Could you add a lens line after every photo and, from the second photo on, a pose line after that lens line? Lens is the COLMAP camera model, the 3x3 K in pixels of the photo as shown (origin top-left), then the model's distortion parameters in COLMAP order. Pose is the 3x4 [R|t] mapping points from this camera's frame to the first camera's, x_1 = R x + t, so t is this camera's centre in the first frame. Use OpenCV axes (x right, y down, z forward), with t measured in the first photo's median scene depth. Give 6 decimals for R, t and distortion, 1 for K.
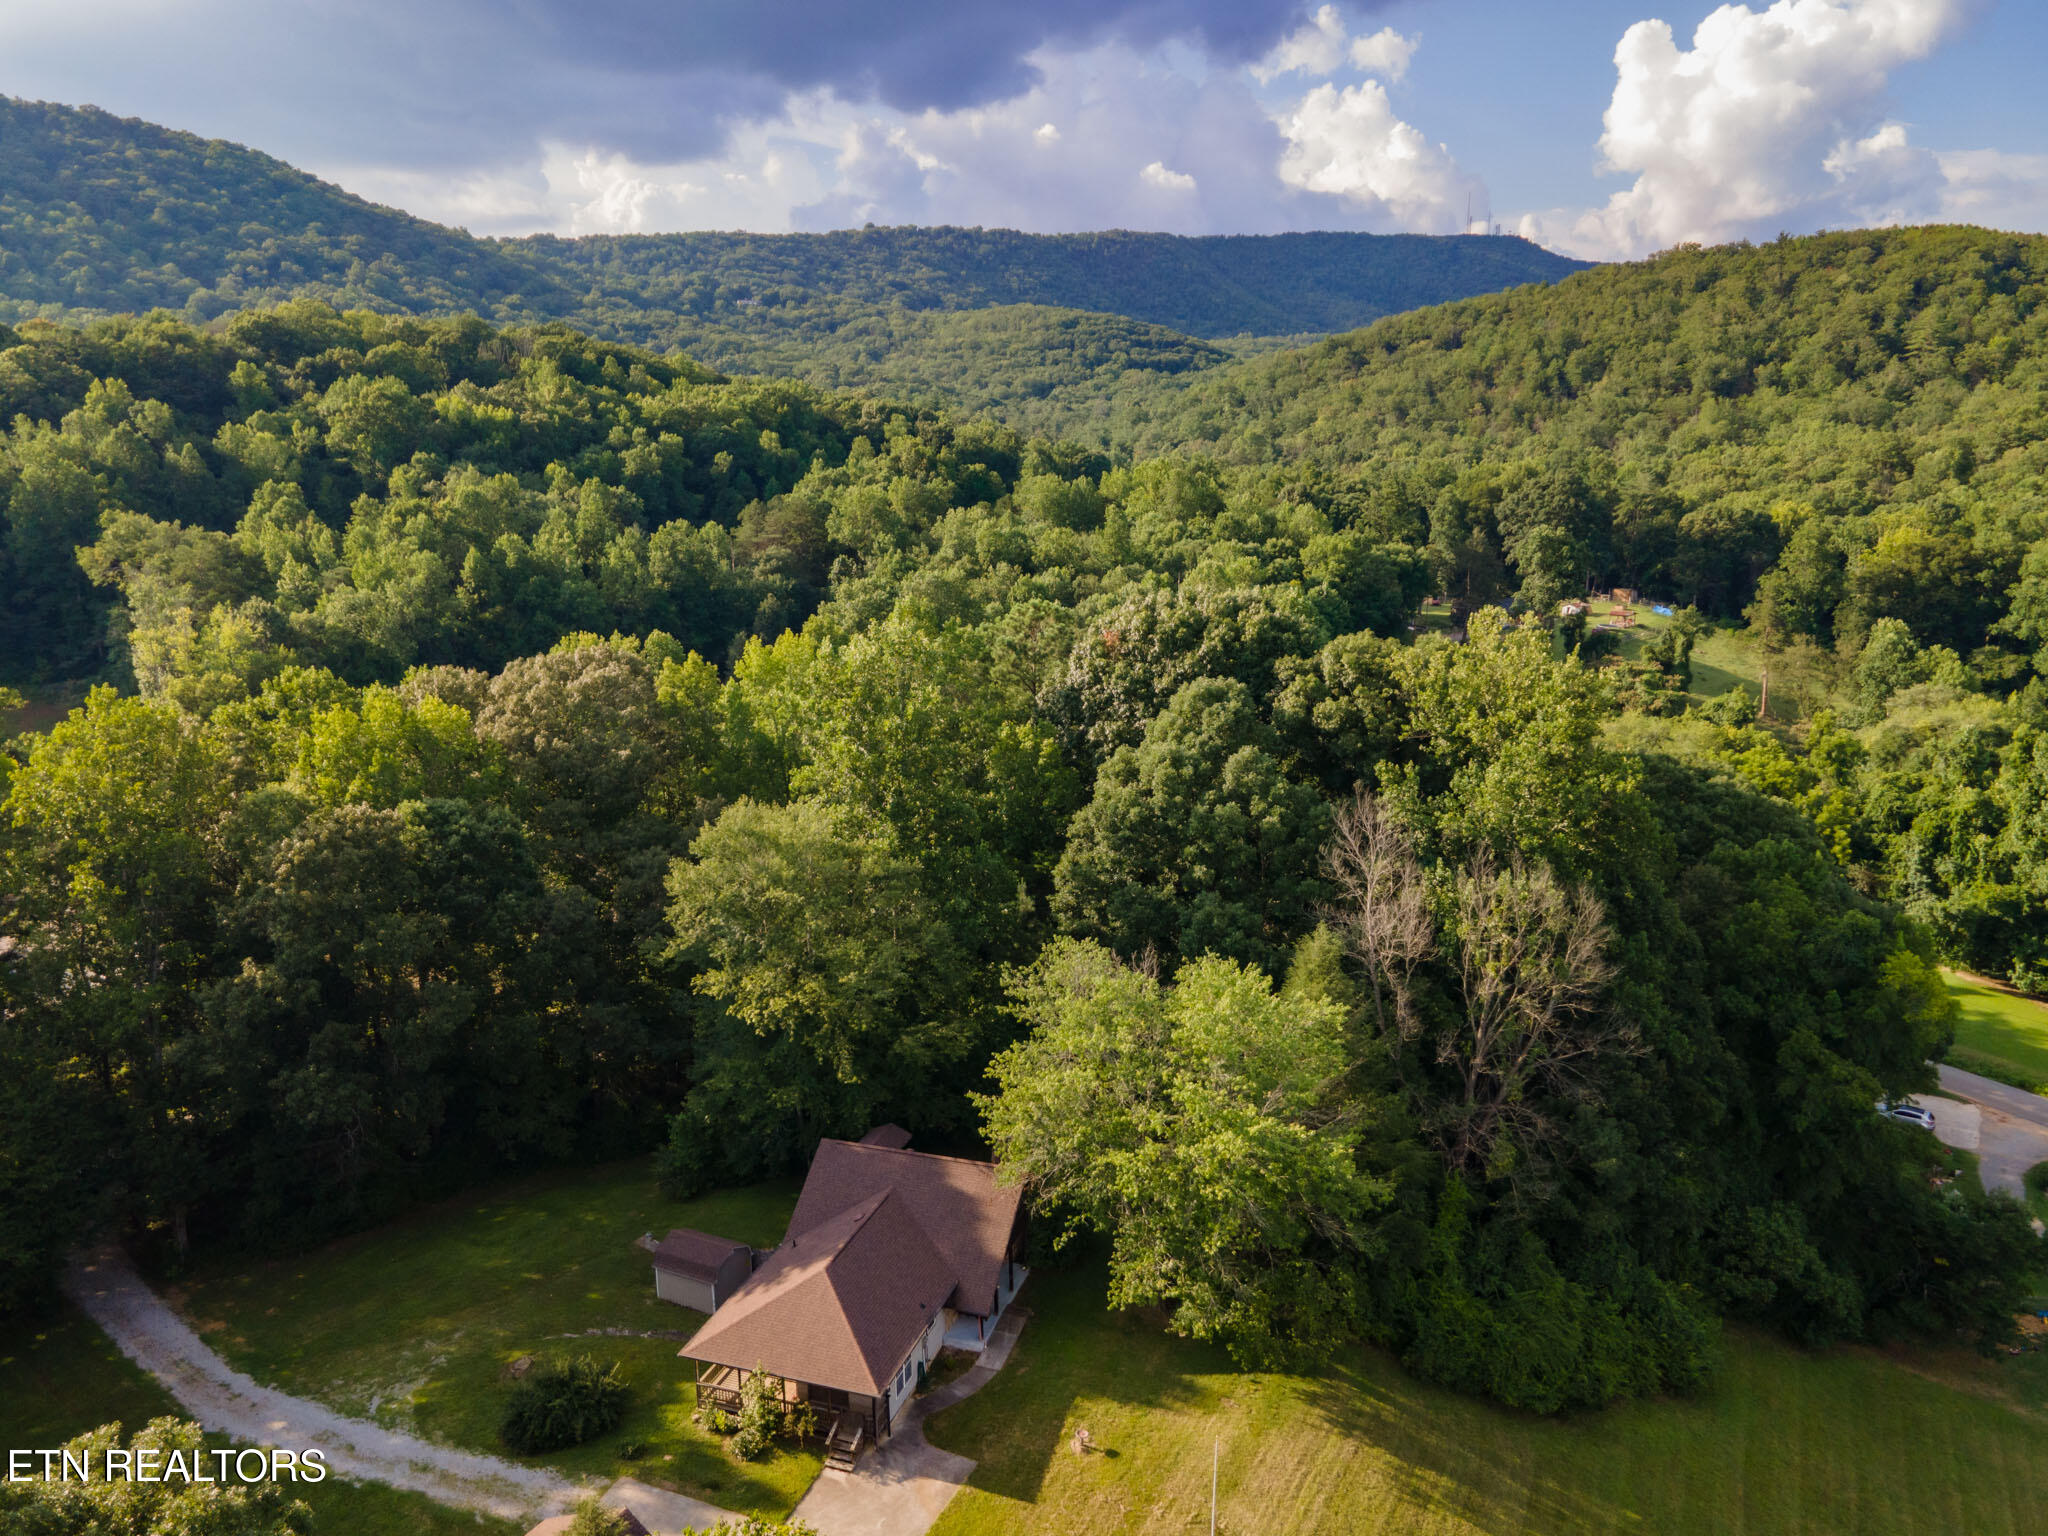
lens RADIAL K [[1501.8, 0, 1016.3], [0, 1501.8, 768.4], [0, 0, 1]] dist [0.018109, 0.071435]
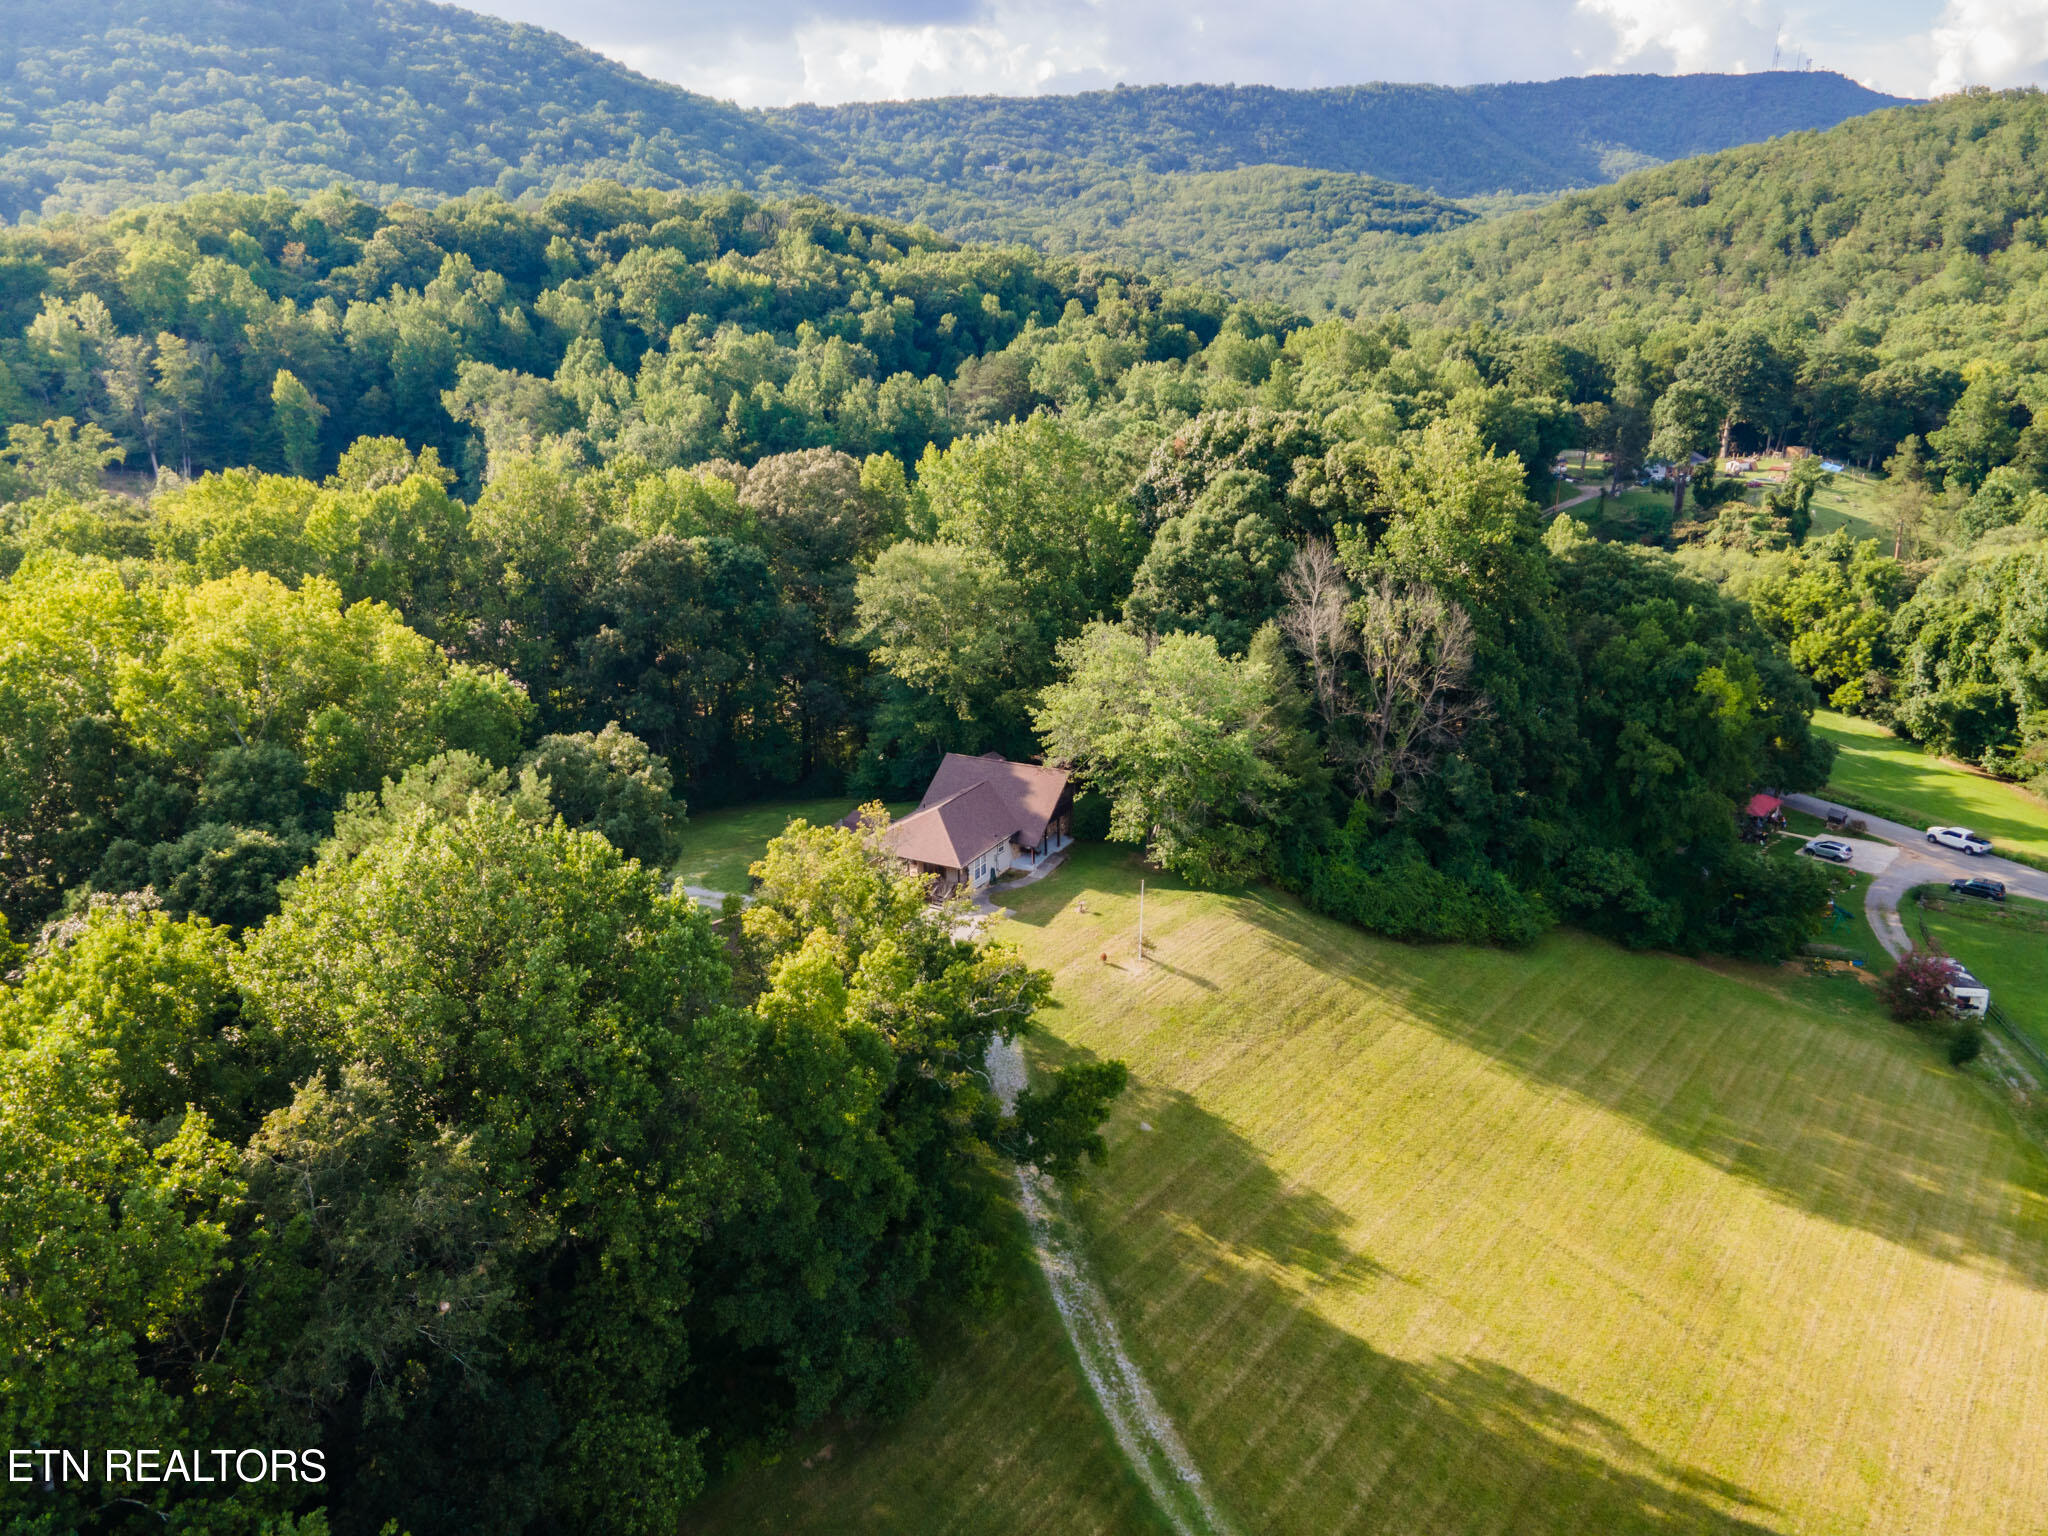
lens RADIAL K [[1492.6, 0, 1022.8], [0, 1492.6, 757.9], [0, 0, 1]] dist [0.004229, 0.089314]
pose [[0.987778, 0.045106, -0.149195, 0.047381], [-0.033246, 0.996155, 0.081058, 0.032384], [0.152278, -0.075108, 0.985480, -0.135495]]
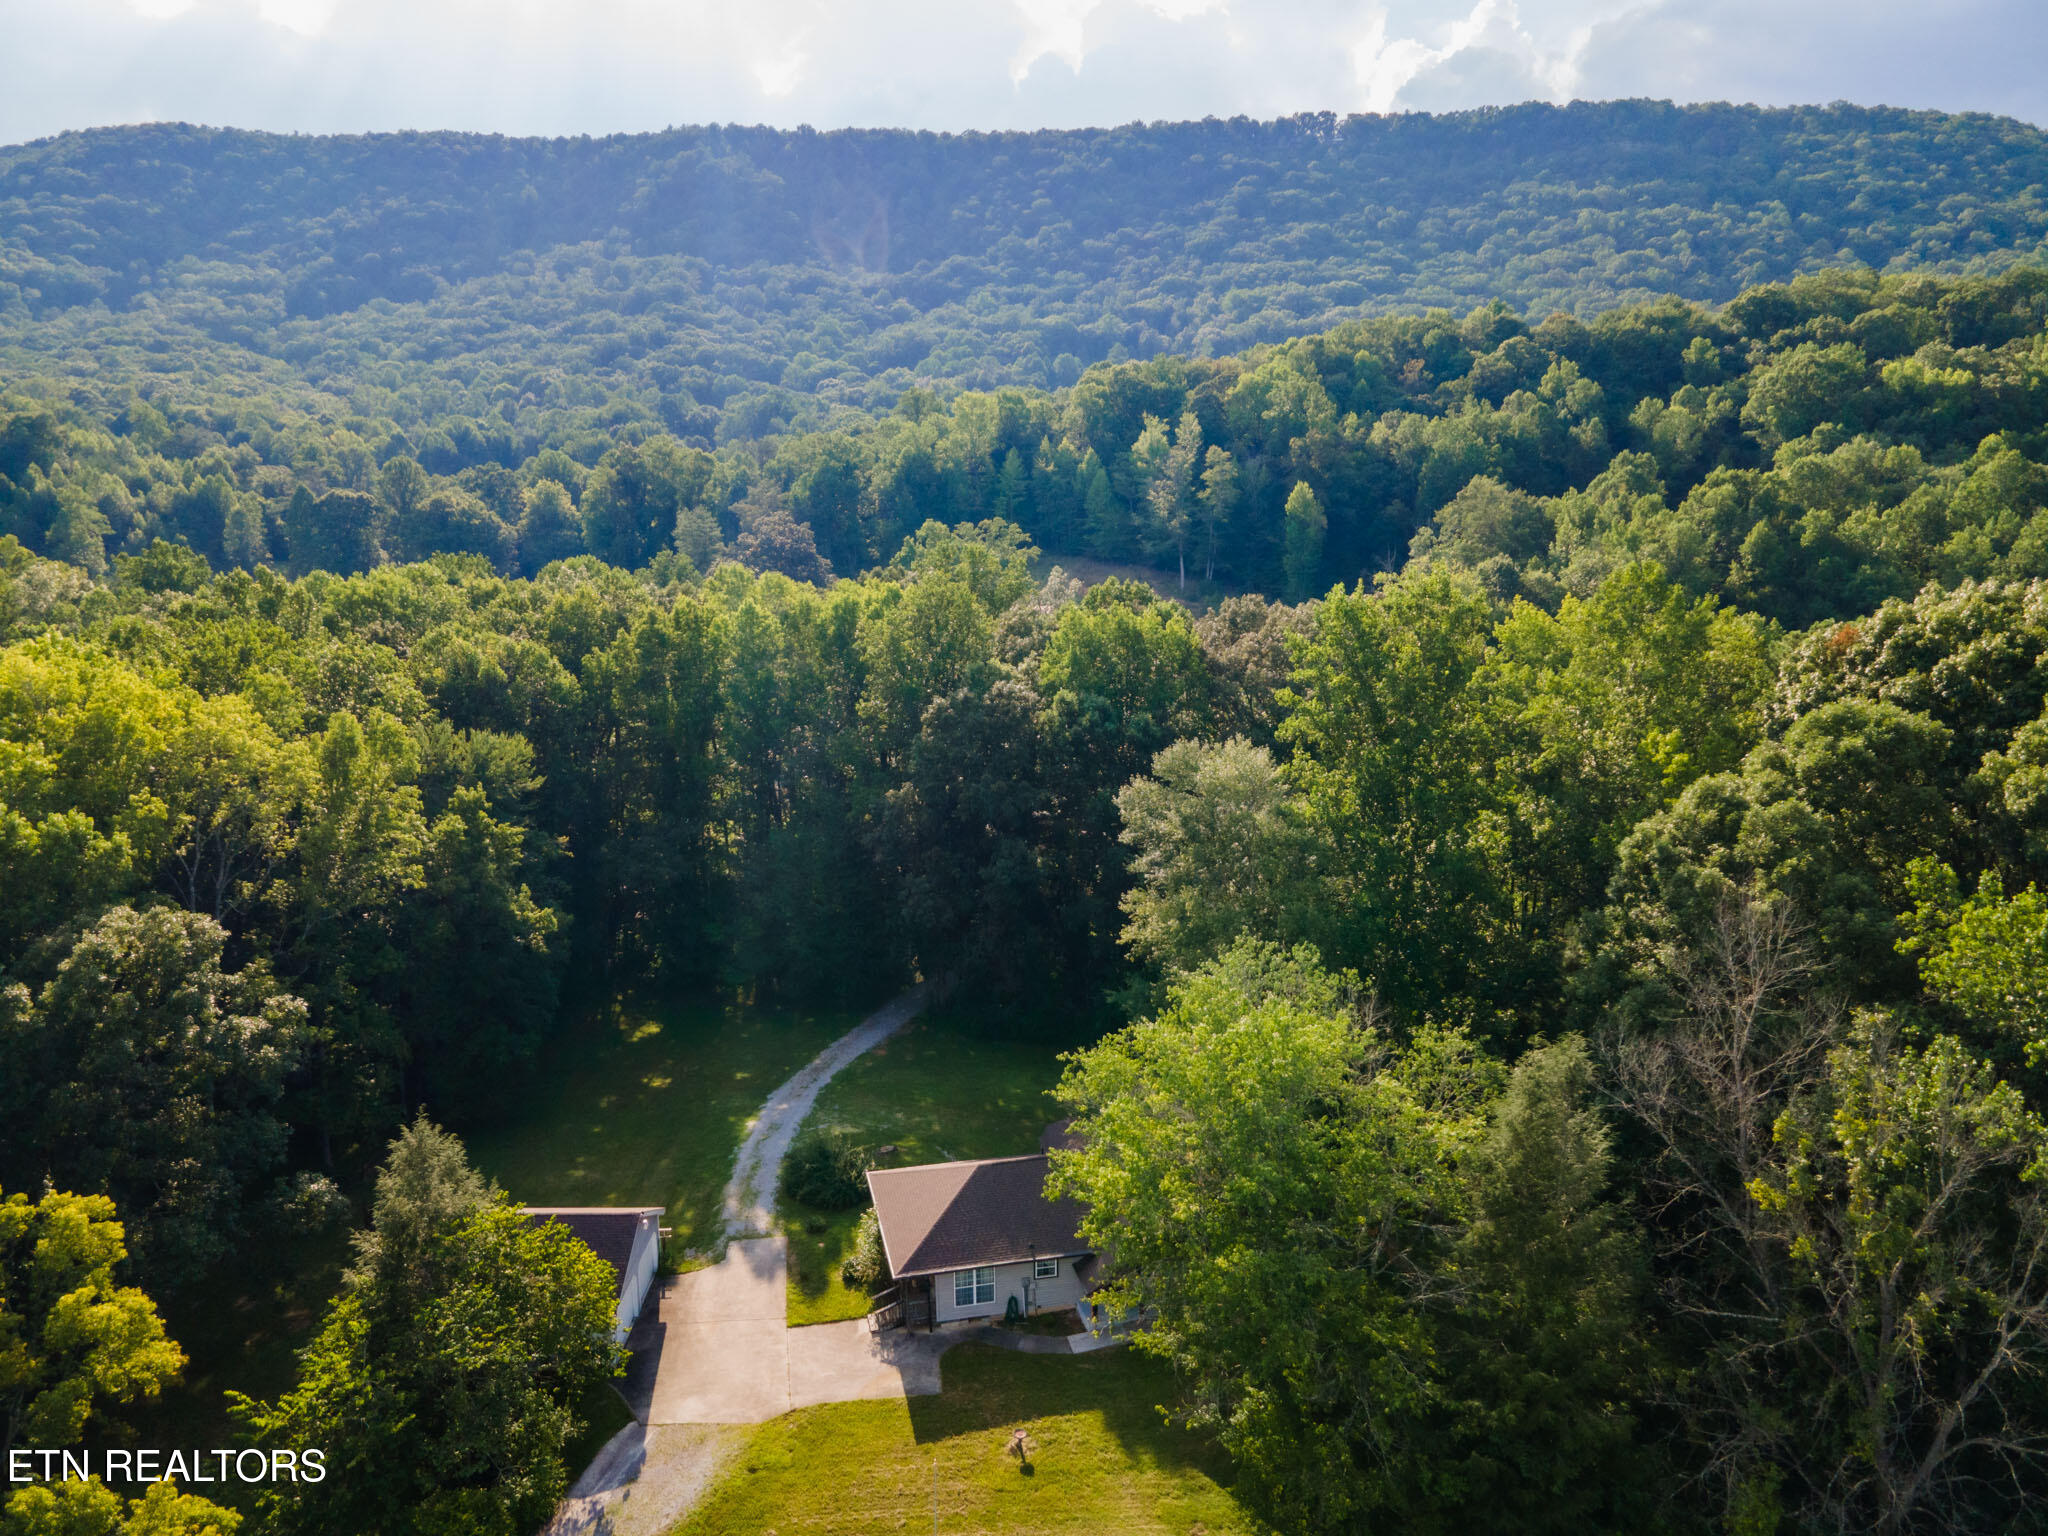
lens RADIAL K [[1498.7, 0, 1004.3], [0, 1498.7, 767.5], [0, 0, 1]] dist [0.046084, -0.003779]
pose [[0.518025, 0.189292, -0.834158, 0.156937], [-0.185858, 0.976816, 0.106244, -0.009607], [0.834930, 0.099998, 0.541196, 0.100674]]
